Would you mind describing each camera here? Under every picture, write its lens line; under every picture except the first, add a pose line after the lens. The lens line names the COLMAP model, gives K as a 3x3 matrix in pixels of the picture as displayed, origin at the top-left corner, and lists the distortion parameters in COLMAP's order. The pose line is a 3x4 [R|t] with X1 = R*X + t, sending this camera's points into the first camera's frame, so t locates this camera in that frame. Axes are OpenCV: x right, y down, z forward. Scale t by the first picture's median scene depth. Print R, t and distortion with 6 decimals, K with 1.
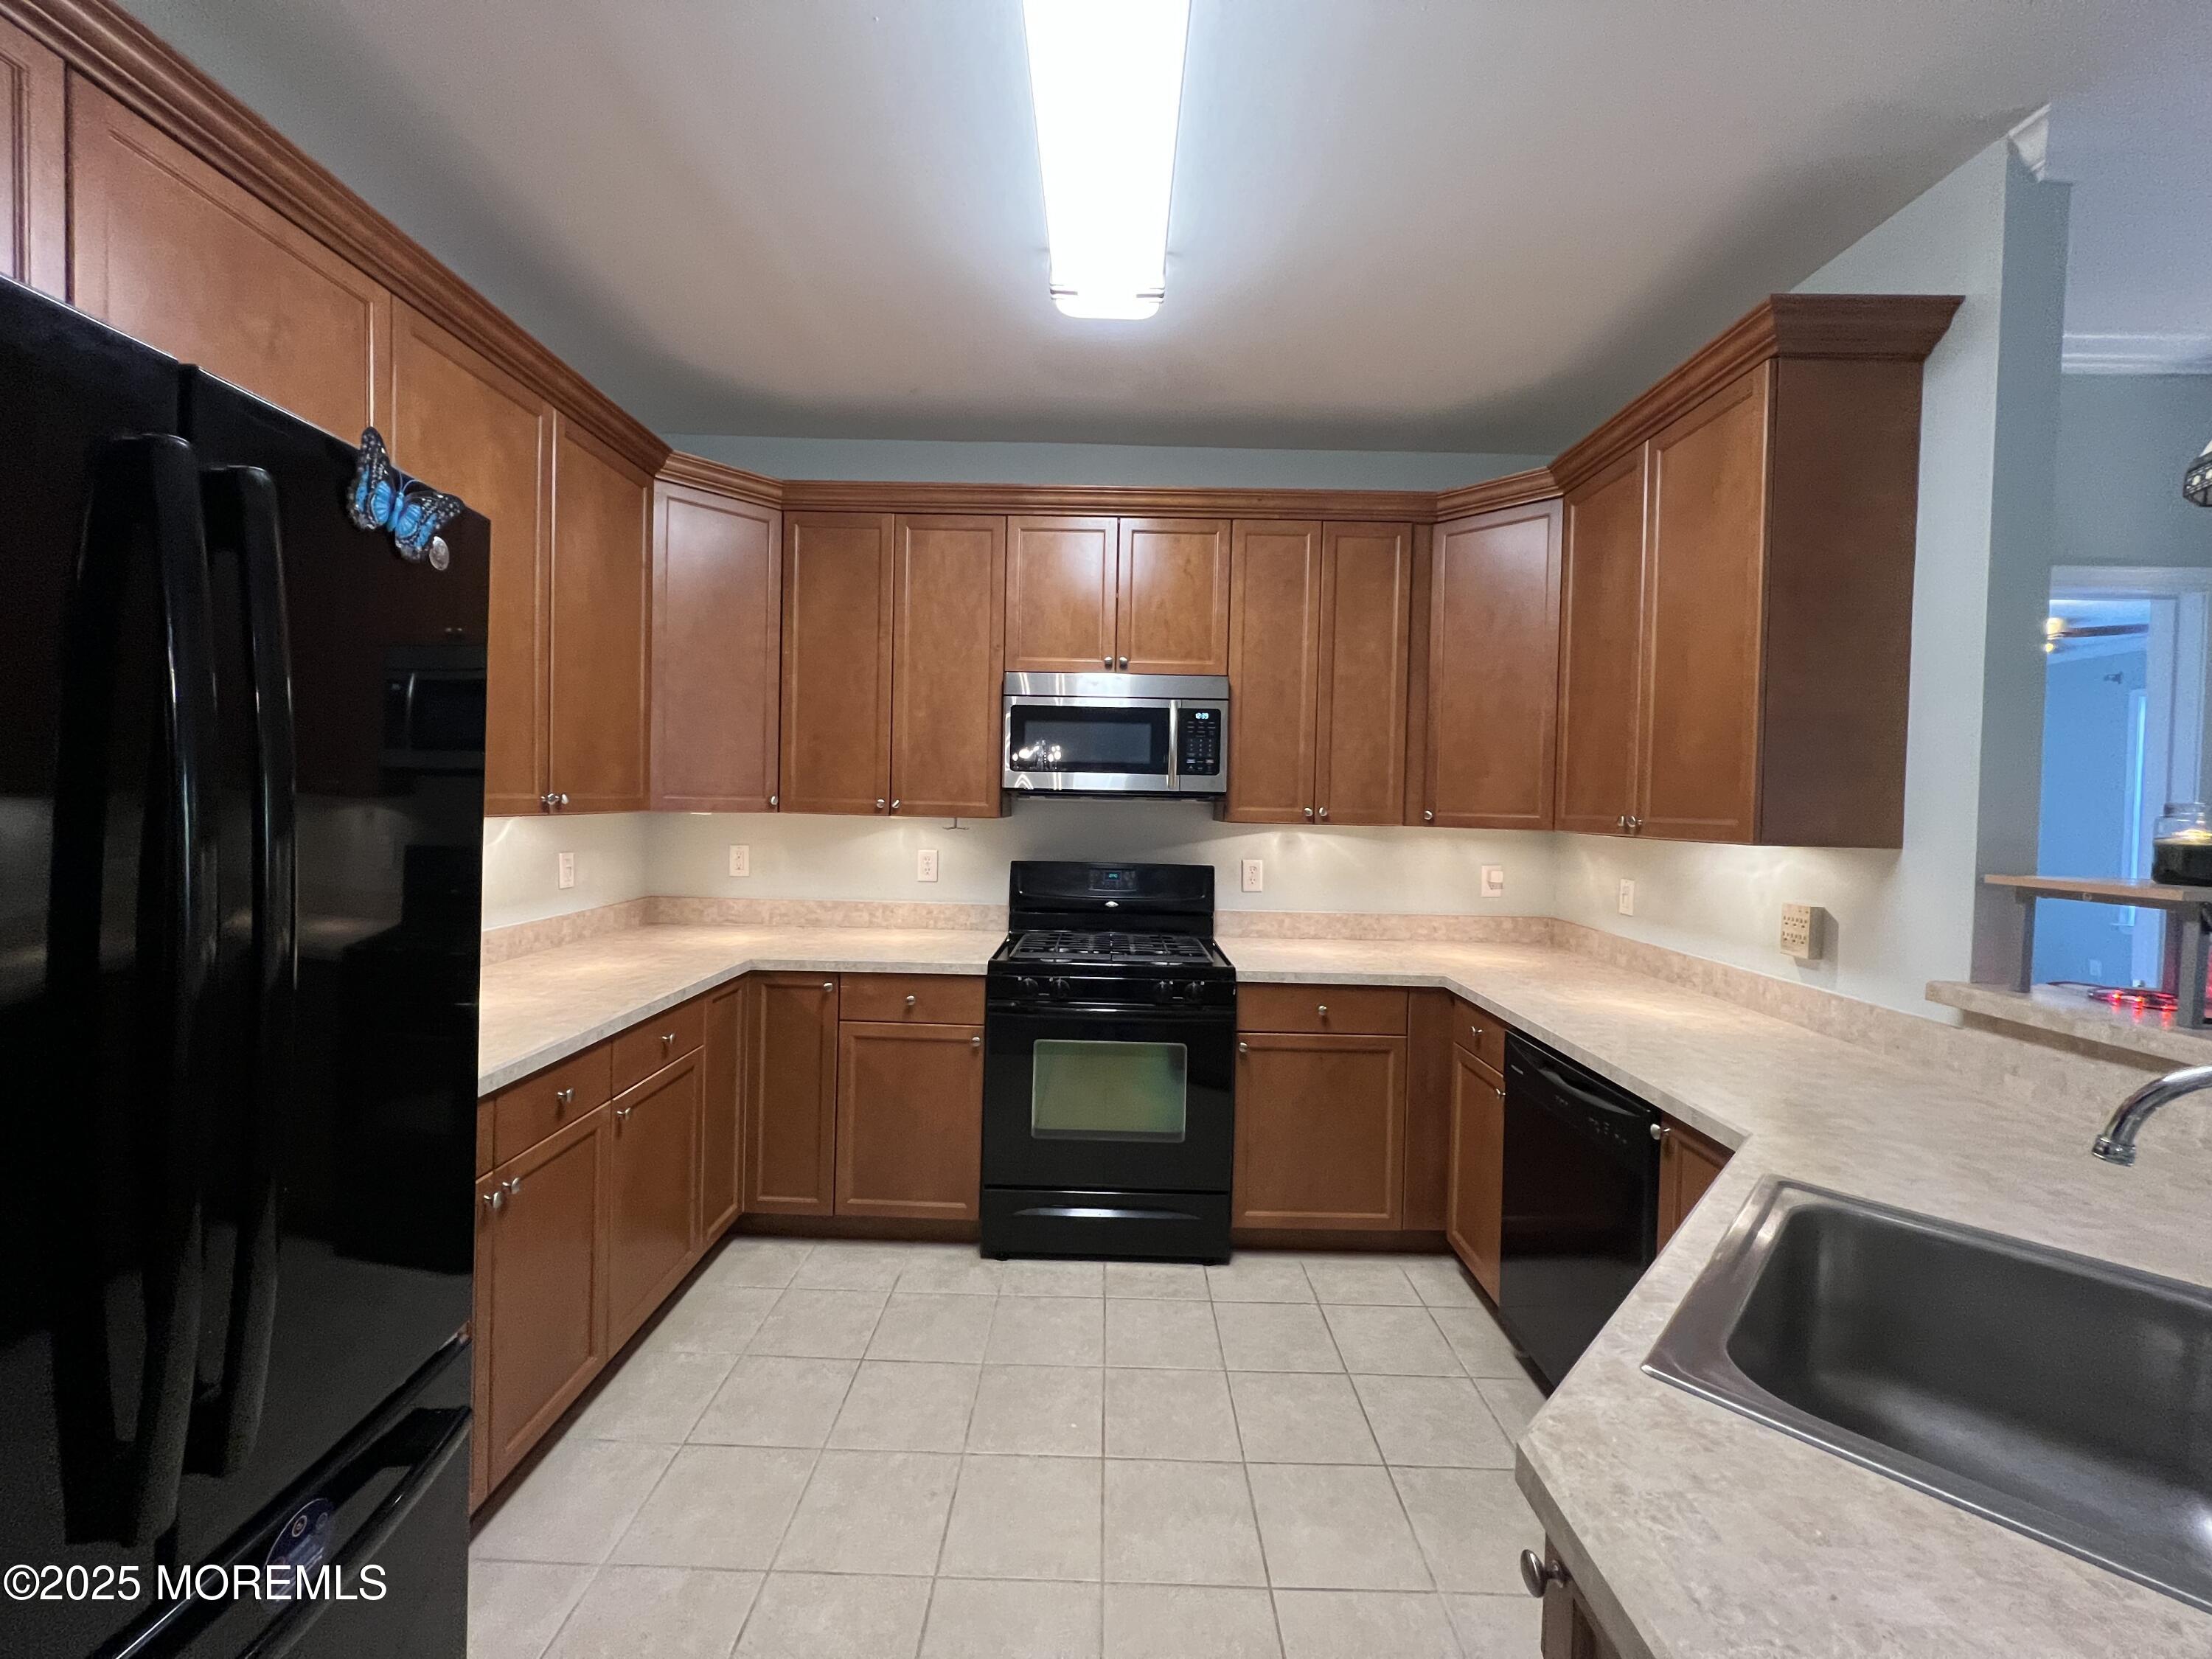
lens RADIAL K [[882.0, 0, 1098.8], [0, 882.0, 820.0], [0, 0, 1]] dist [-0.000684, 0.000283]
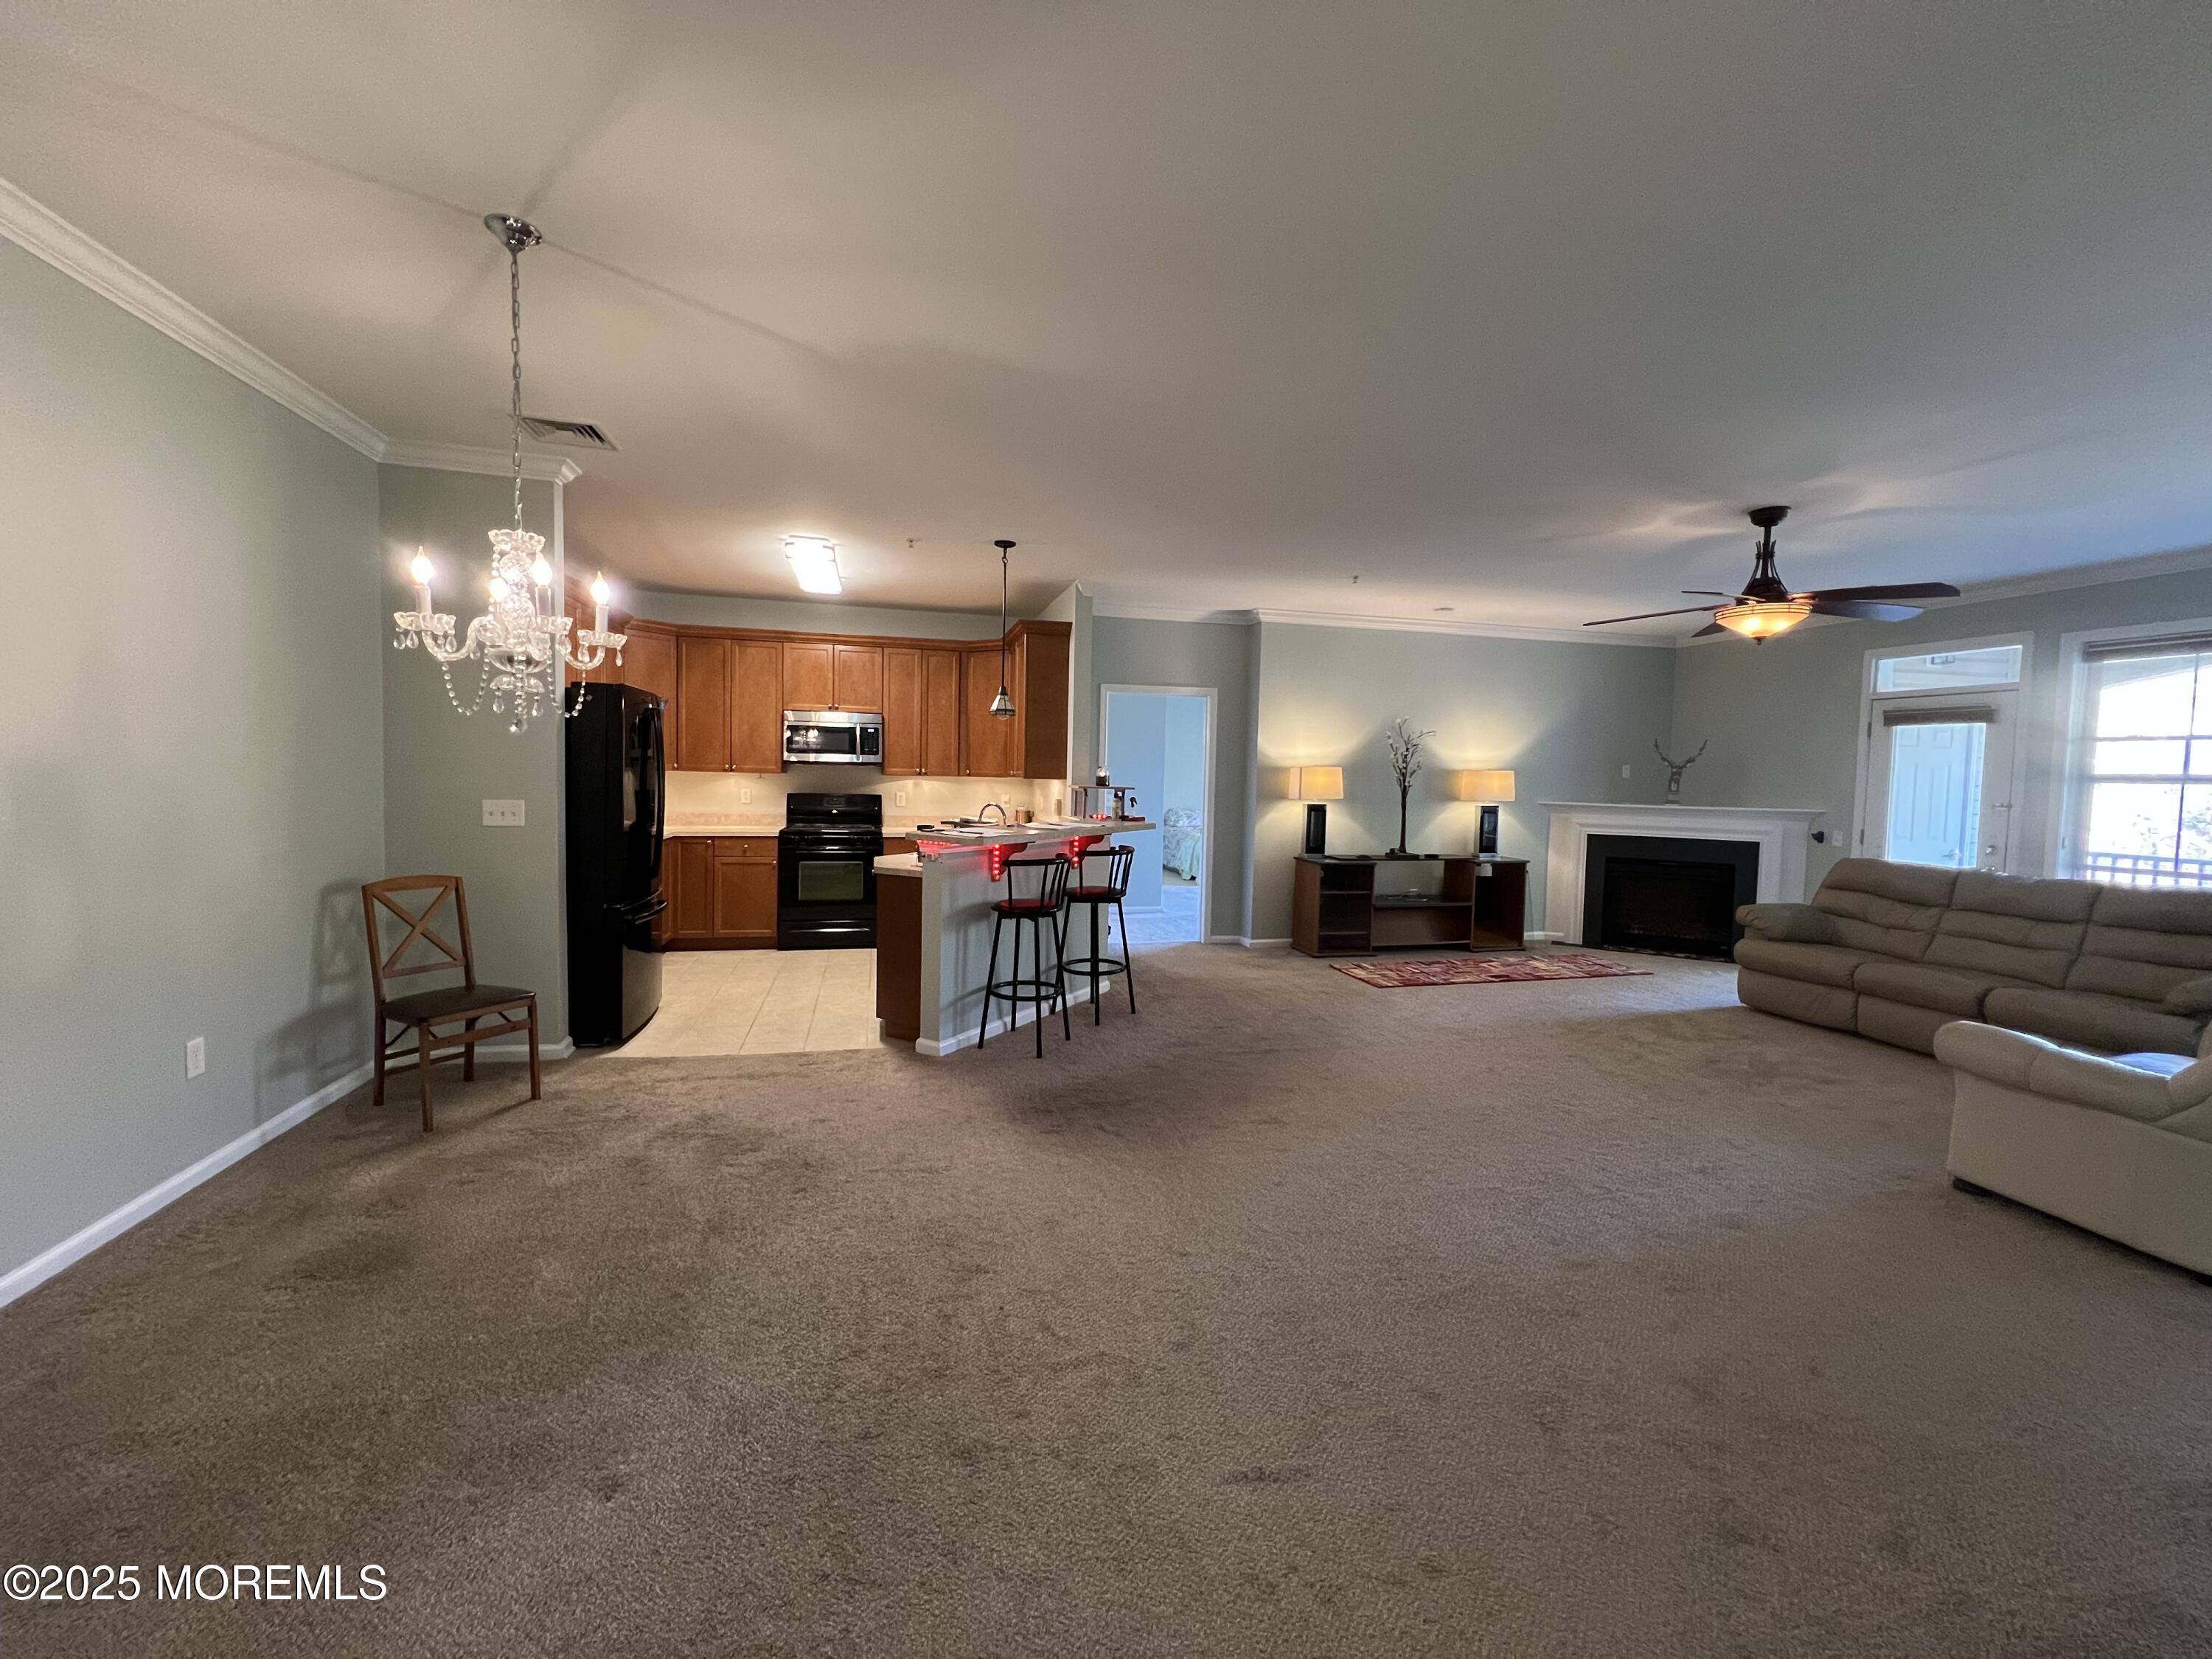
lens RADIAL K [[882.0, 0, 1100.7], [0, 882.0, 821.6], [0, 0, 1]] dist [-0.000684, 0.000283]
pose [[0.966916, -0.014484, 0.254682, 0.107788], [0.005243, 0.999304, 0.036926, 0.044951], [-0.255040, -0.034369, 0.966320, -1.489514]]
